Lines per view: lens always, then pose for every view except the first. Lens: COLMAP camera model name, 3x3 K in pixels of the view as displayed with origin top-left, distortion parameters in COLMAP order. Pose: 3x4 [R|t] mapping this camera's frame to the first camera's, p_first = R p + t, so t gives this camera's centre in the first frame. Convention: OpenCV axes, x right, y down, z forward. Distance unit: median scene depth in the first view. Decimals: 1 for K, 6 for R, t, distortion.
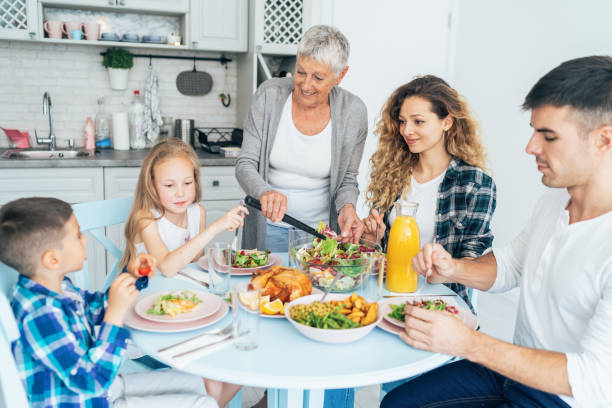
lens RADIAL K [[605.5, 0, 306.0], [0, 605.5, 204.0], [0, 0, 1]] dist [0.000380, 0.012726]
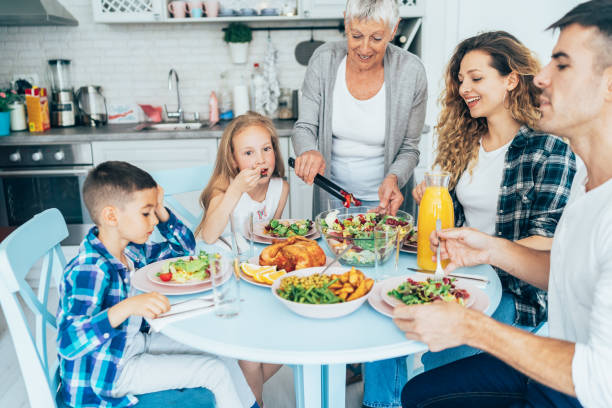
lens RADIAL K [[606.5, 0, 306.0], [0, 606.5, 204.0], [0, 0, 1]] dist [-0.015127, 0.002085]
pose [[0.948293, 0.023363, -0.316535, 0.142249], [-0.009195, 0.998891, 0.046179, 0.003209], [0.317263, -0.040881, 0.947456, 0.044754]]
